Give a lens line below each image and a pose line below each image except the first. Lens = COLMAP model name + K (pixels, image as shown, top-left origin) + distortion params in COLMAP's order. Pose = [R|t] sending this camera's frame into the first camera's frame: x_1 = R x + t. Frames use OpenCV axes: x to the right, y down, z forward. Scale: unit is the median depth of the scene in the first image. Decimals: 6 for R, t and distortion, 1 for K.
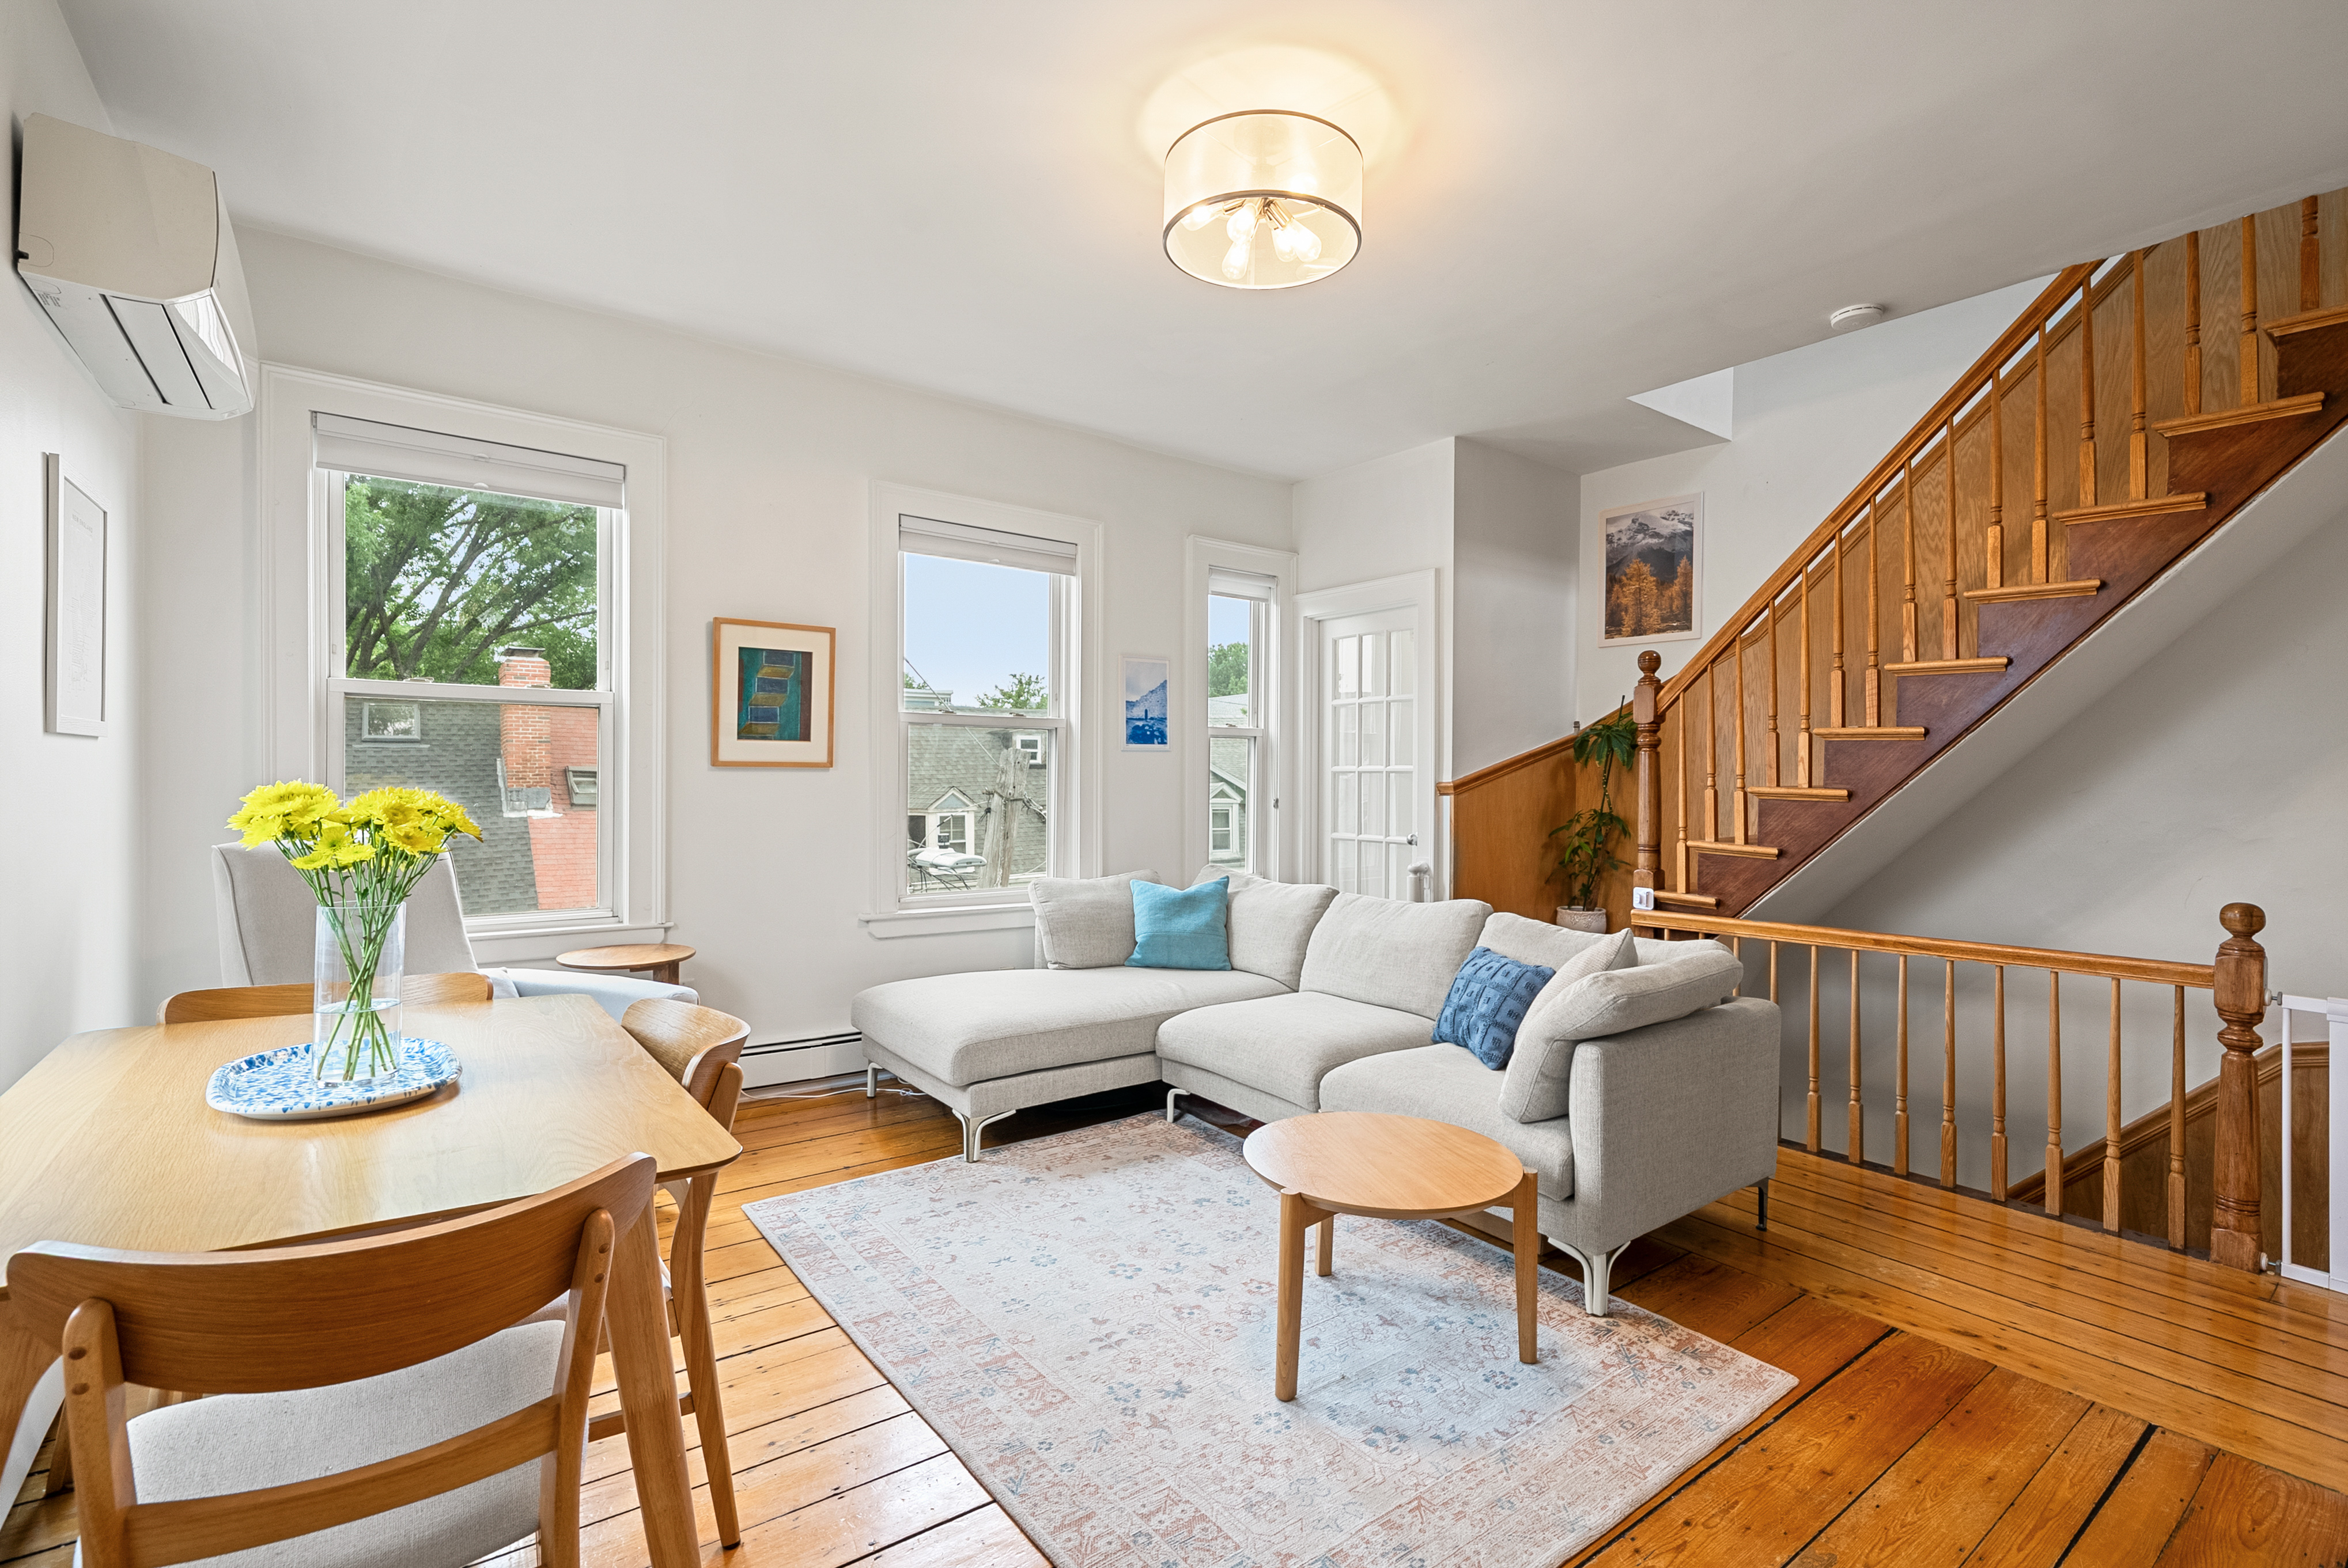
lens RADIAL K [[1057.1, 0, 1174.0], [0, 1057.1, 784.0], [0, 0, 1]] dist [0.000538, 0.000114]
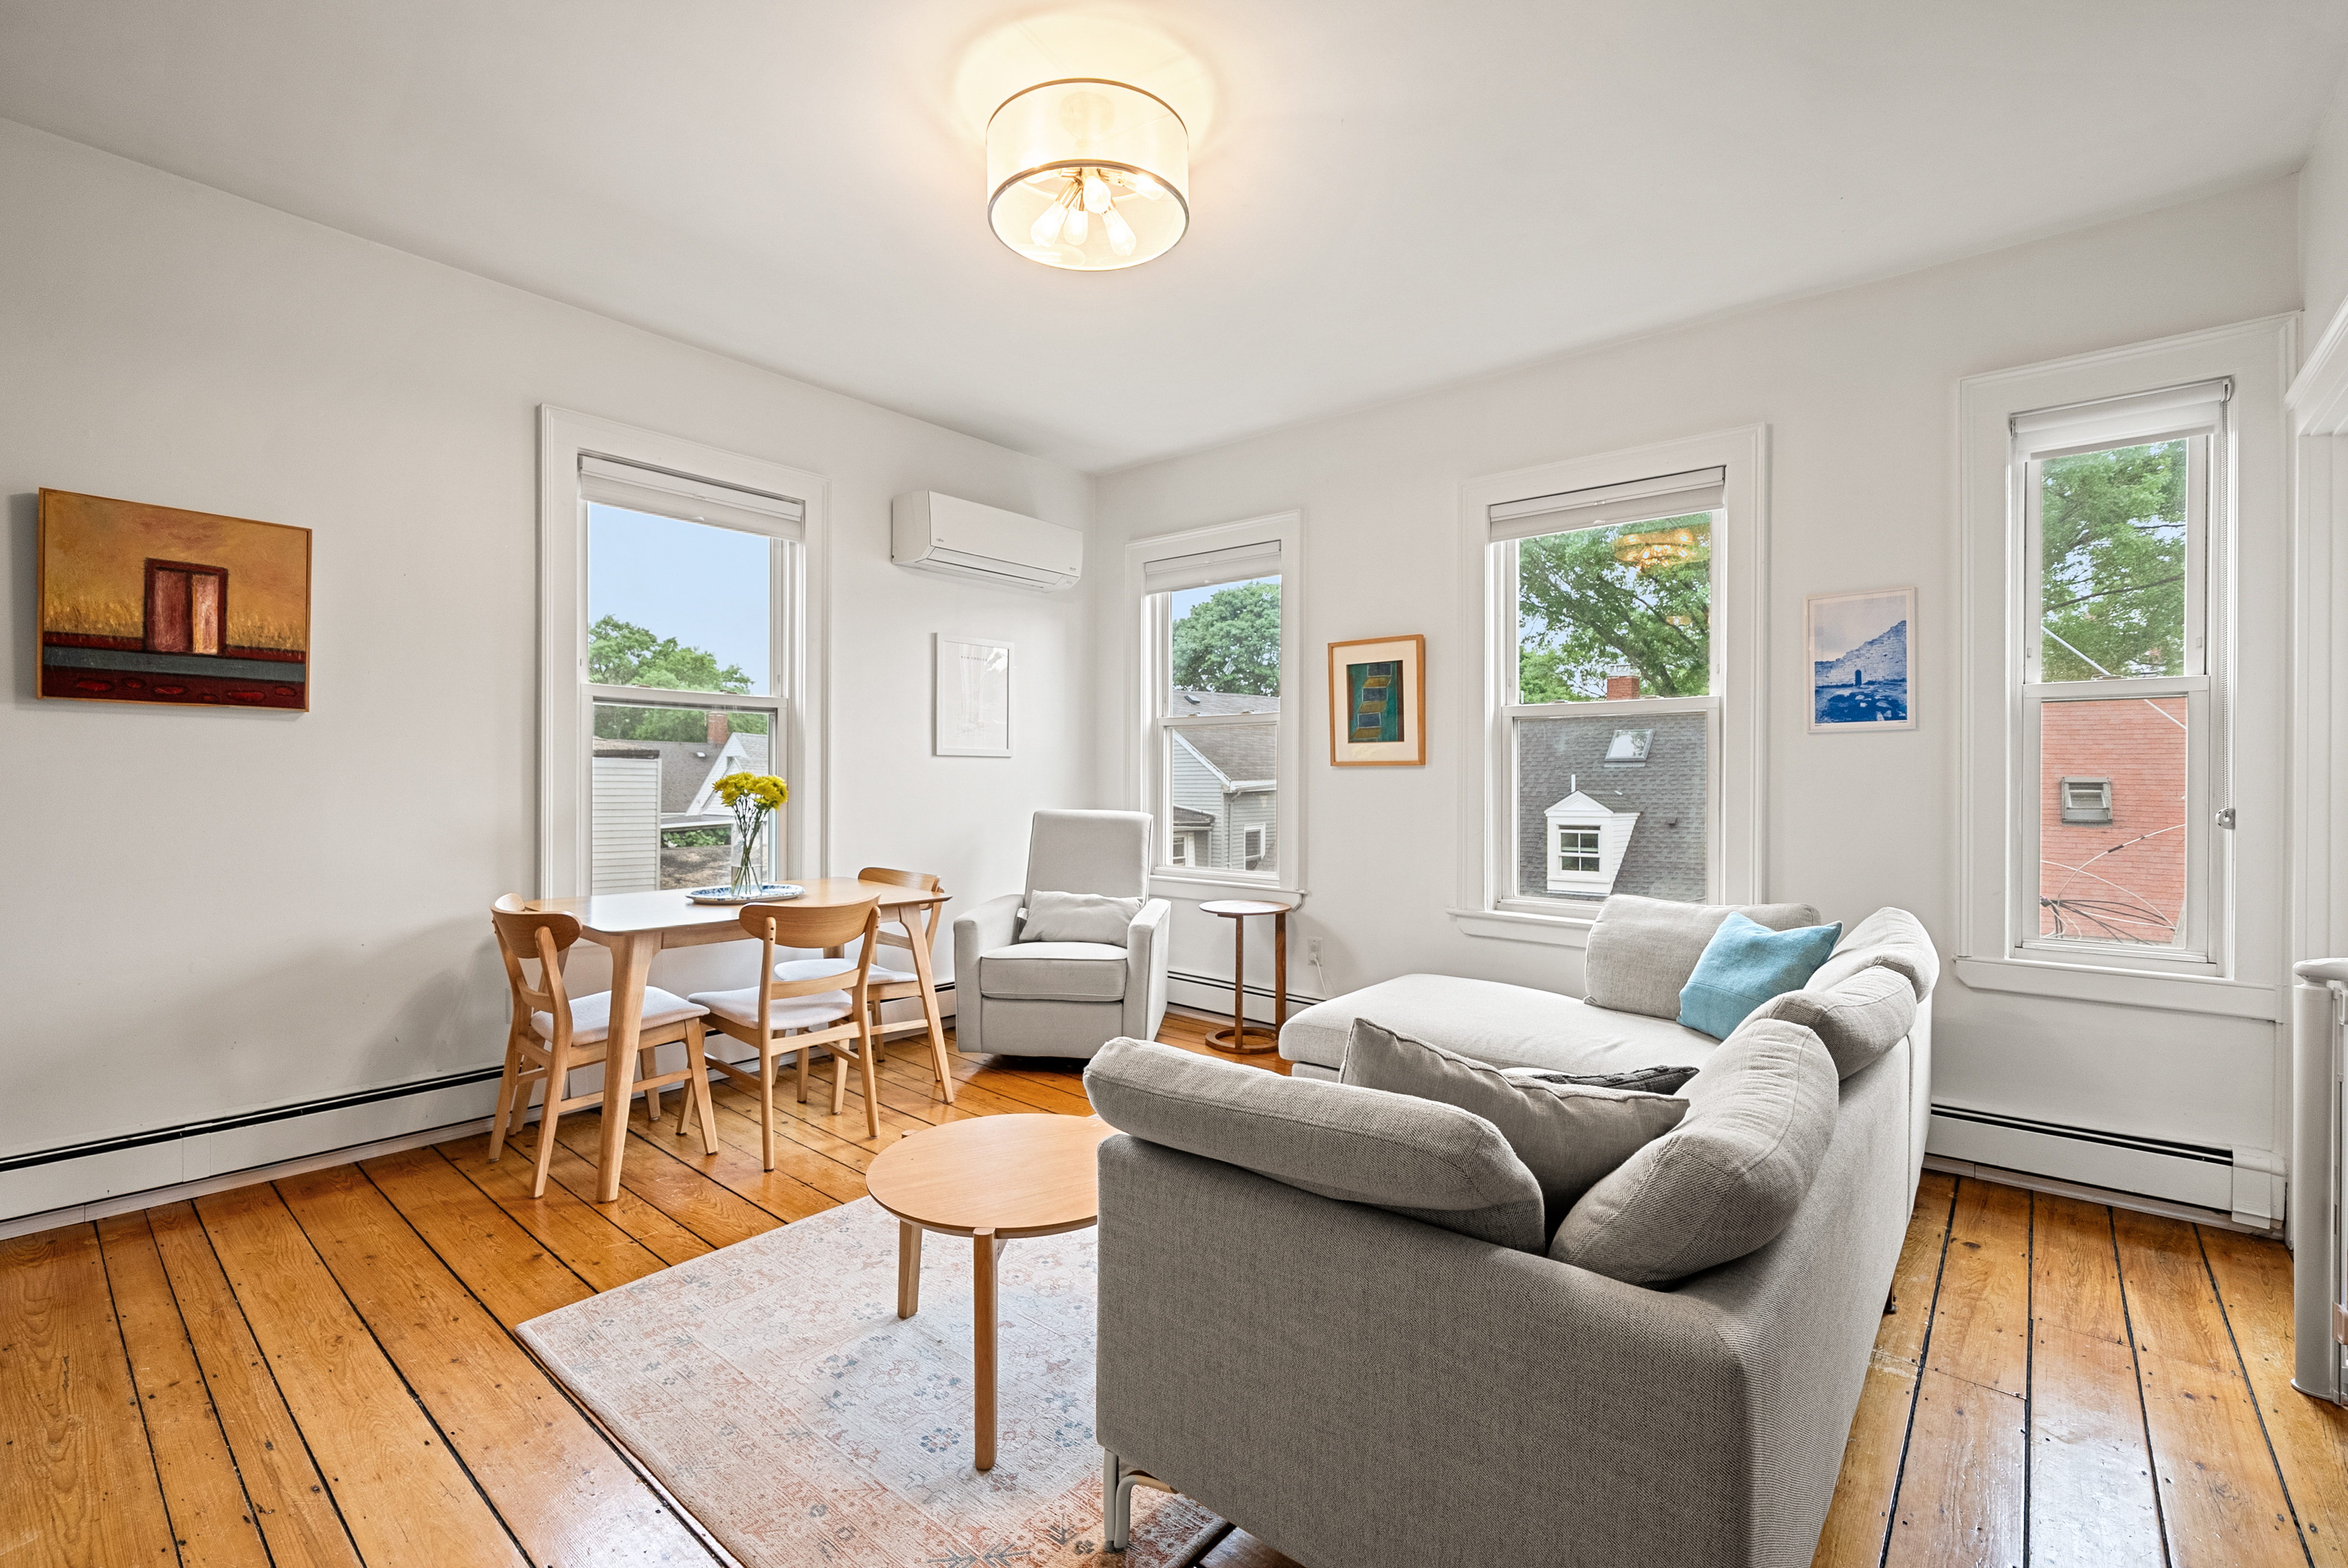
lens RADIAL K [[1016.1, 0, 1164.9], [0, 1016.1, 782.7], [0, 0, 1]] dist [0.000785, 0.000164]
pose [[0.221566, -0.006436, -0.975124, 0.634136], [-0.009595, 0.999915, -0.008780, 0.013880], [0.975098, 0.011302, 0.221486, 0.534762]]
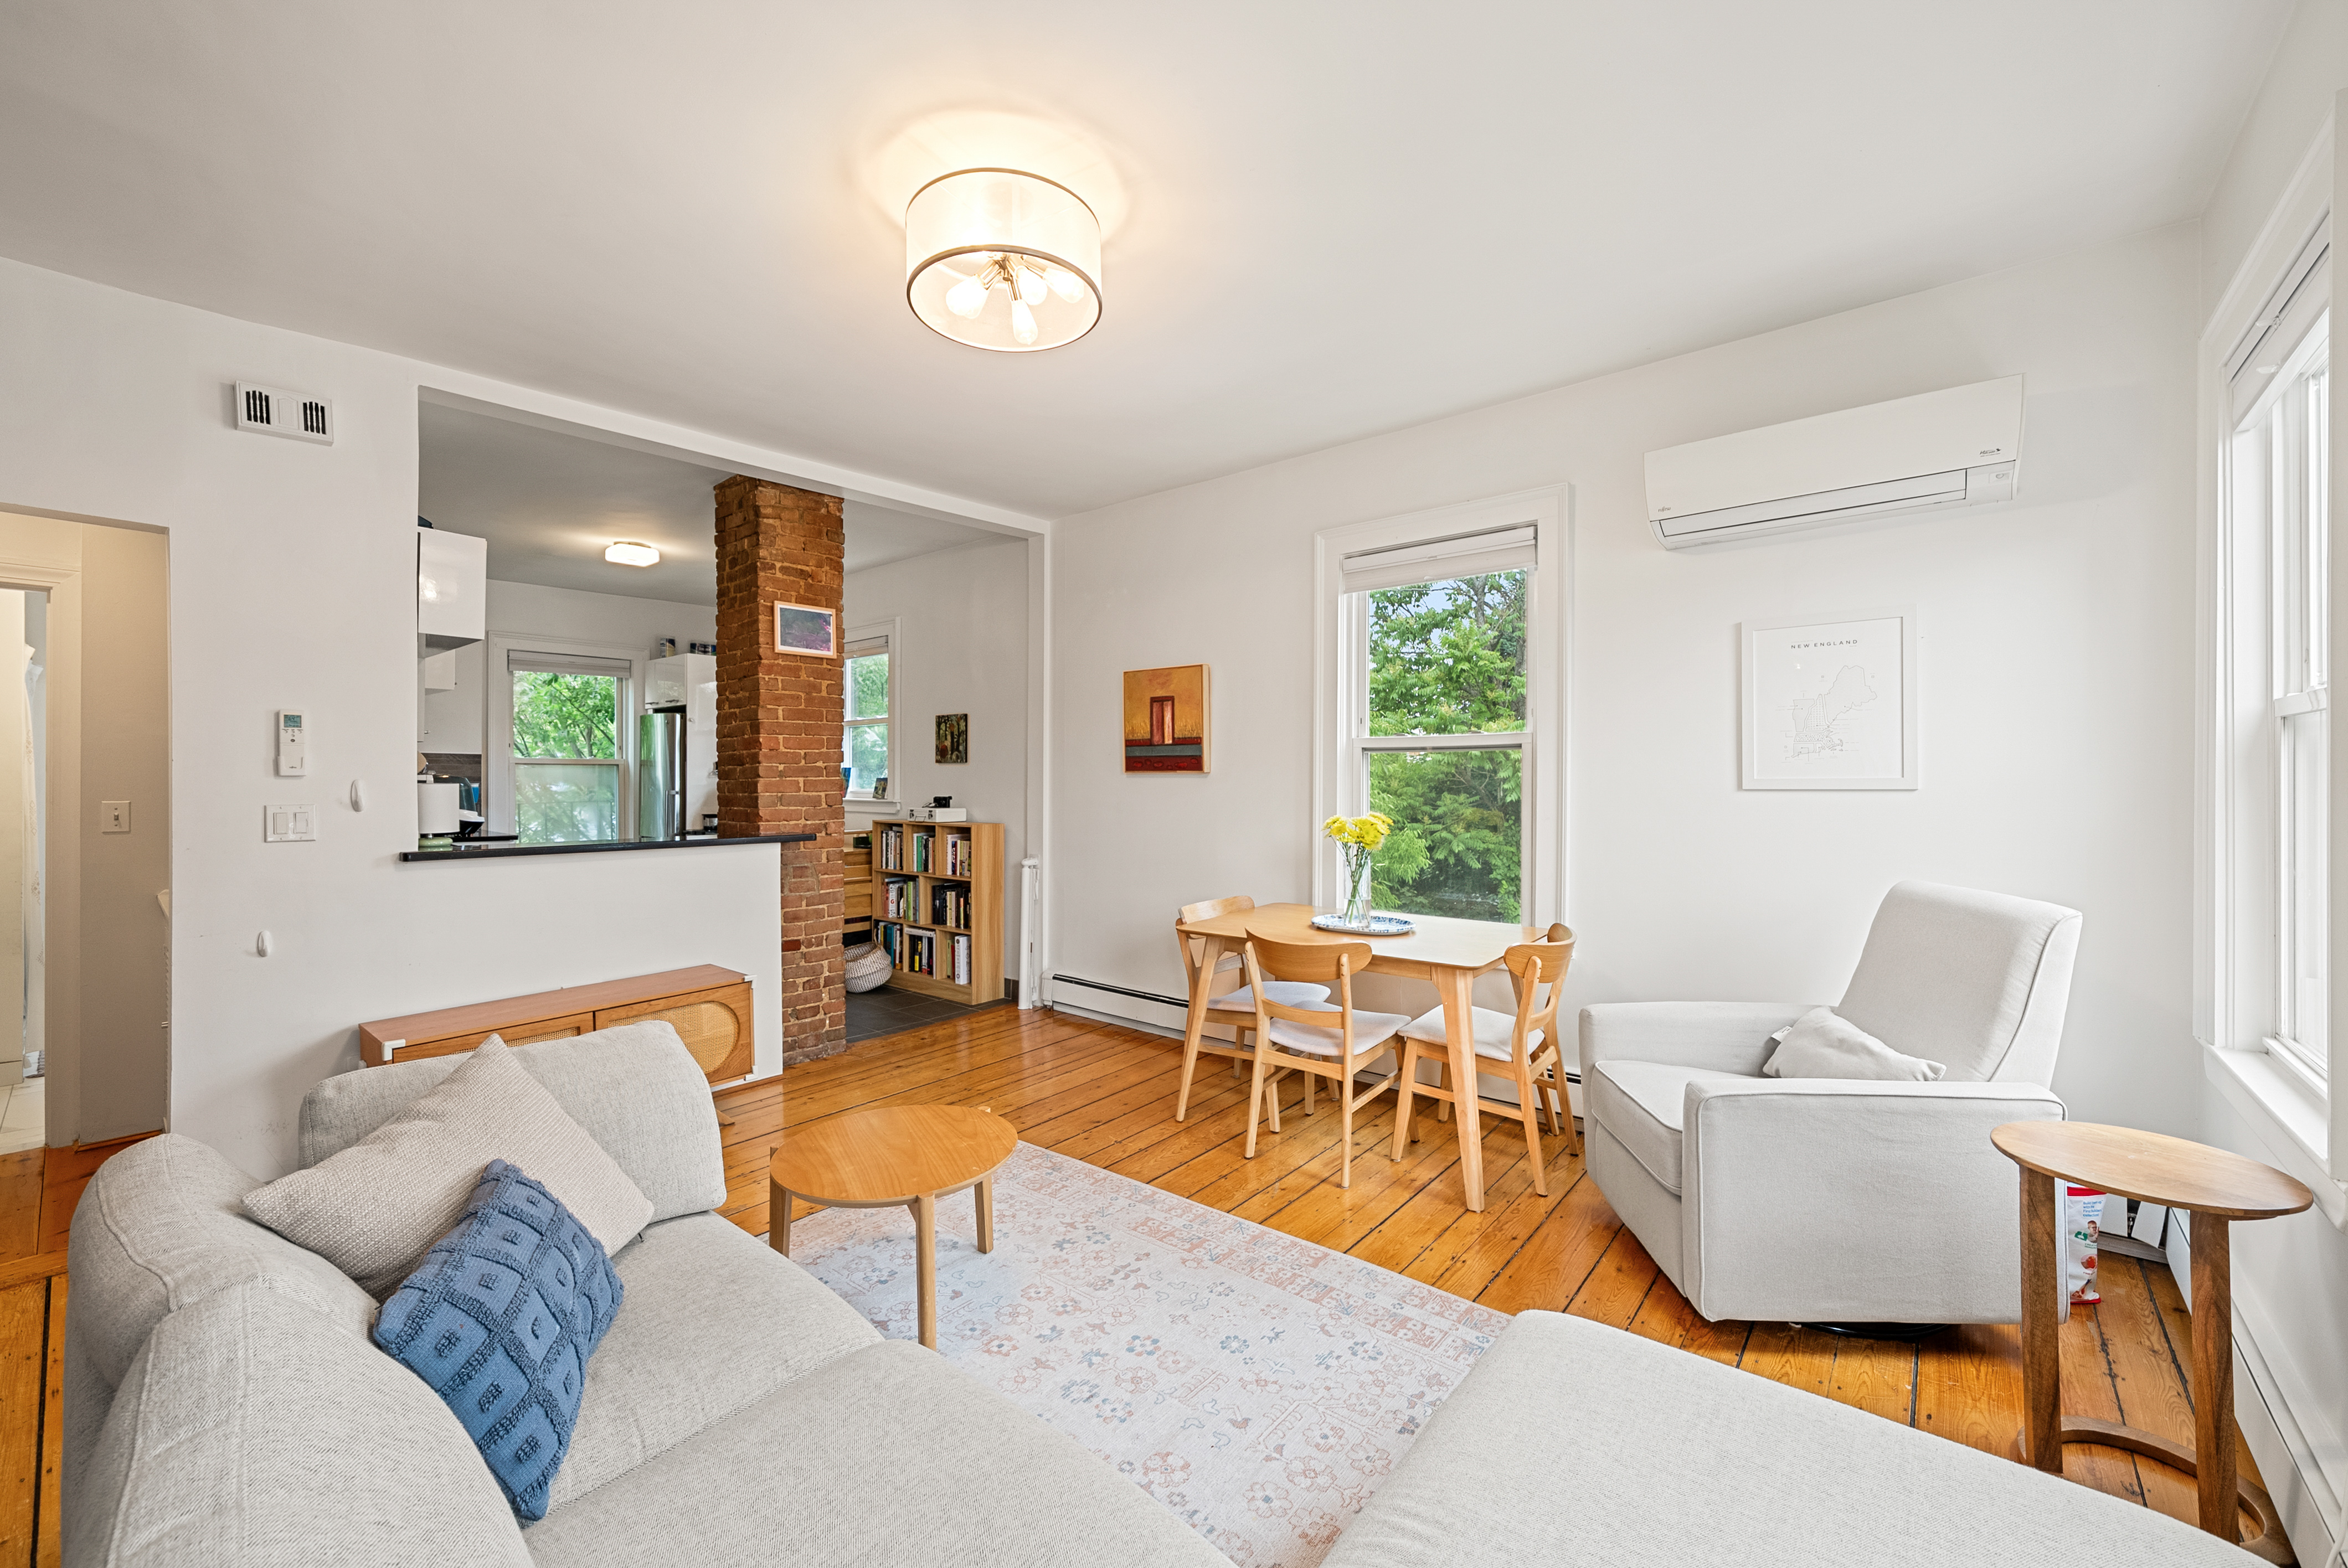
lens RADIAL K [[927.9, 0, 1166.4], [0, 927.9, 780.4], [0, 0, 1]] dist [-0.000507, -0.000044]
pose [[-0.973245, -0.007558, -0.229648, 0.083912], [-0.008705, 0.999954, 0.003981, -0.032258], [0.229607, 0.005874, -0.973266, 1.186913]]
